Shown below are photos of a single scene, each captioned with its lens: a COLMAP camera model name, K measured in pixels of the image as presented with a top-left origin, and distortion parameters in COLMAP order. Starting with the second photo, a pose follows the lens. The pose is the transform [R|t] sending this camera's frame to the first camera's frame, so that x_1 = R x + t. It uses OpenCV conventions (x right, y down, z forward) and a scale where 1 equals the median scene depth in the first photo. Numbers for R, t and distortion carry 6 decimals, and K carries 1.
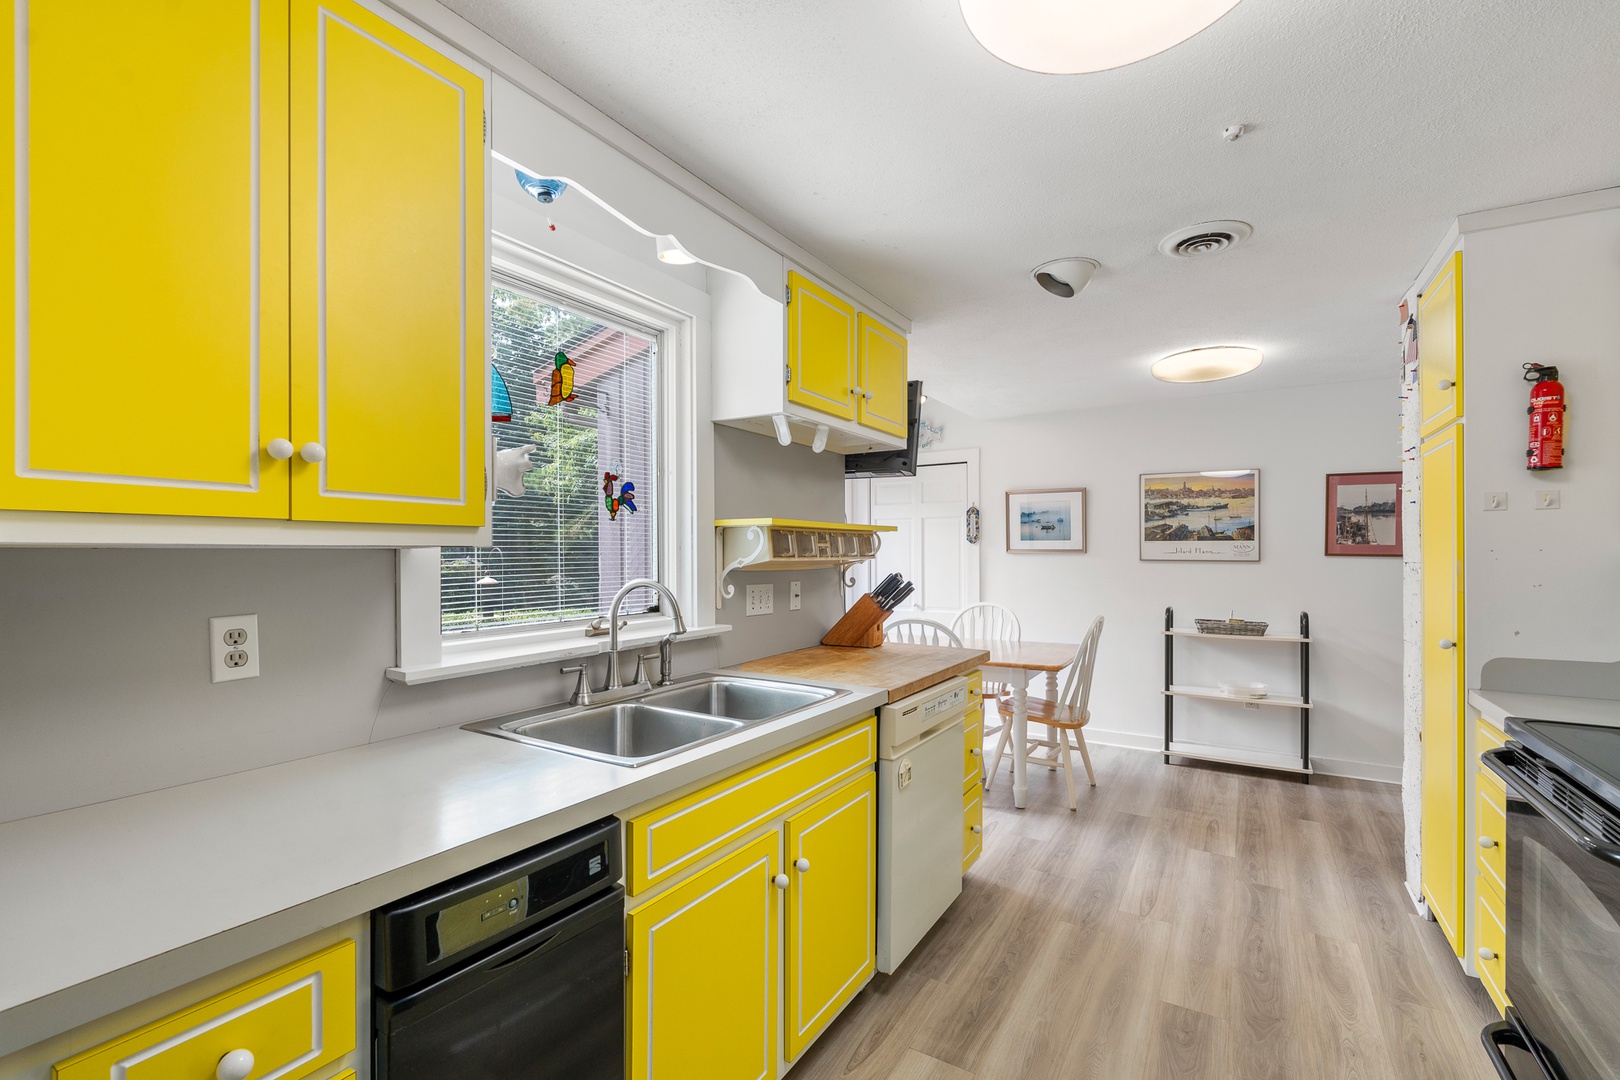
lens RADIAL K [[725.2, 0, 810.7], [0, 725.2, 548.2], [0, 0, 1]] dist [-0.000918, 0.000003]
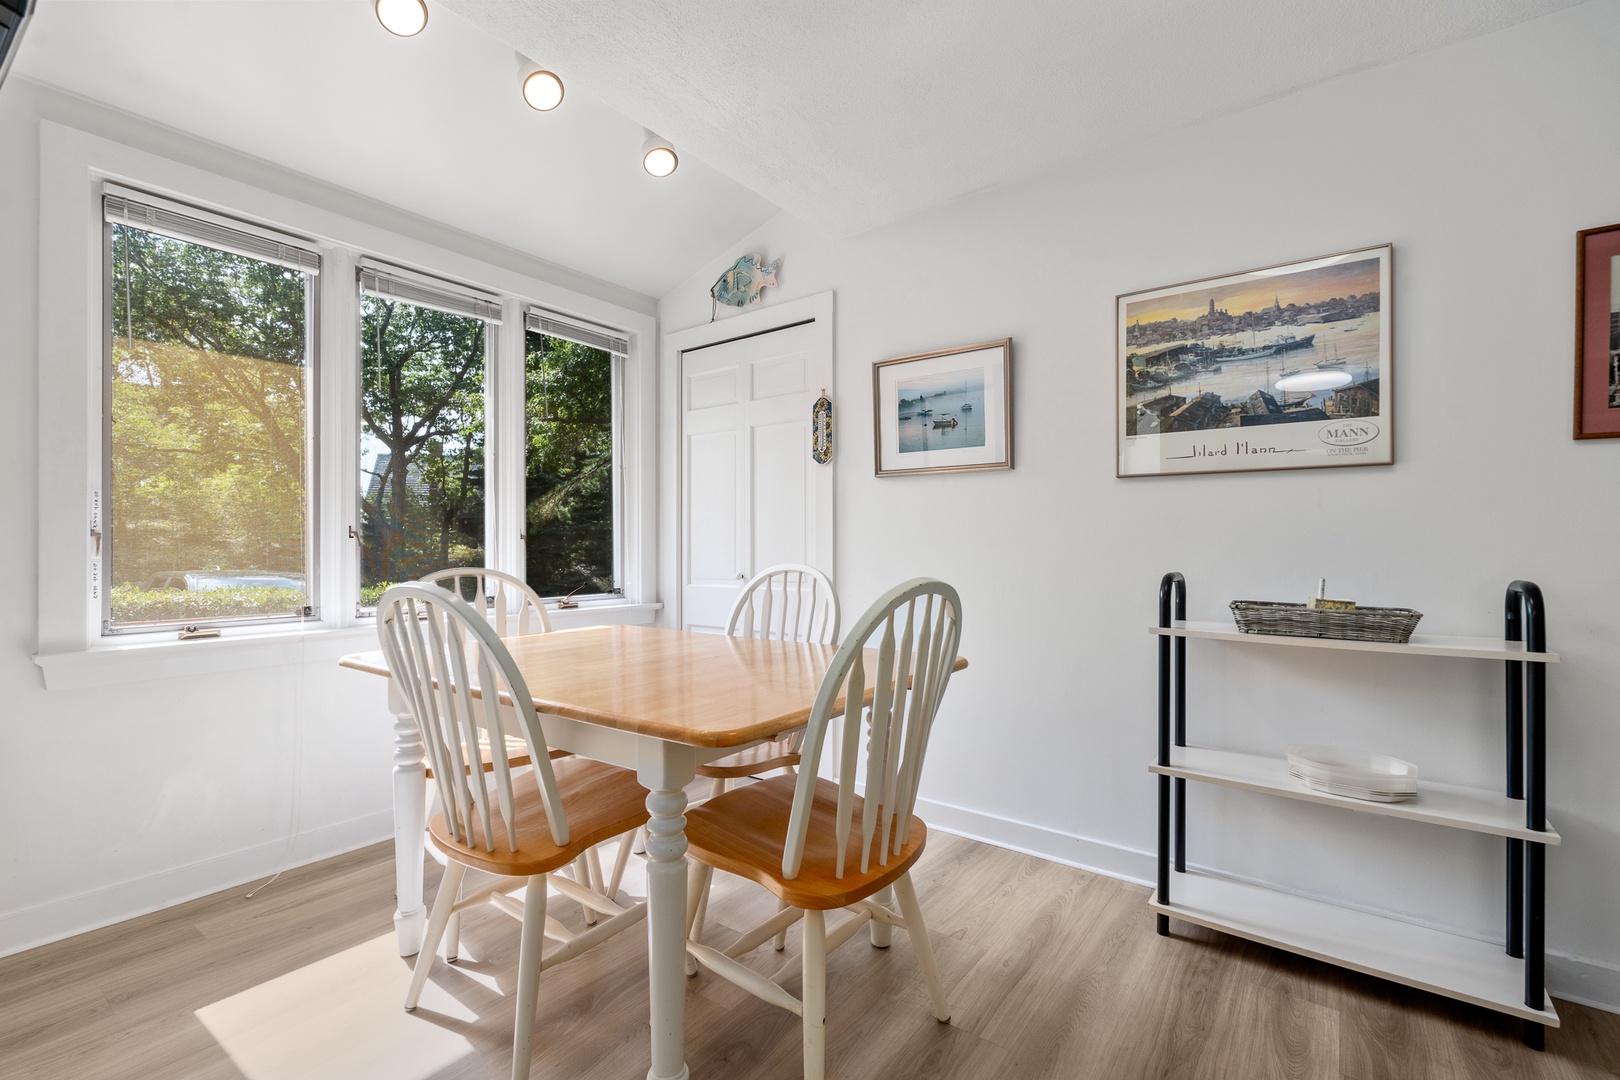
lens RADIAL K [[725.2, 0, 809.3], [0, 725.2, 539.3], [0, 0, 1]] dist [-0.000918, 0.000003]
pose [[0.995500, 0.000183, -0.094761, 0.314153], [-0.000328, 0.999999, -0.001516, 0.060772], [0.094760, 0.001540, 0.995499, 0.535745]]
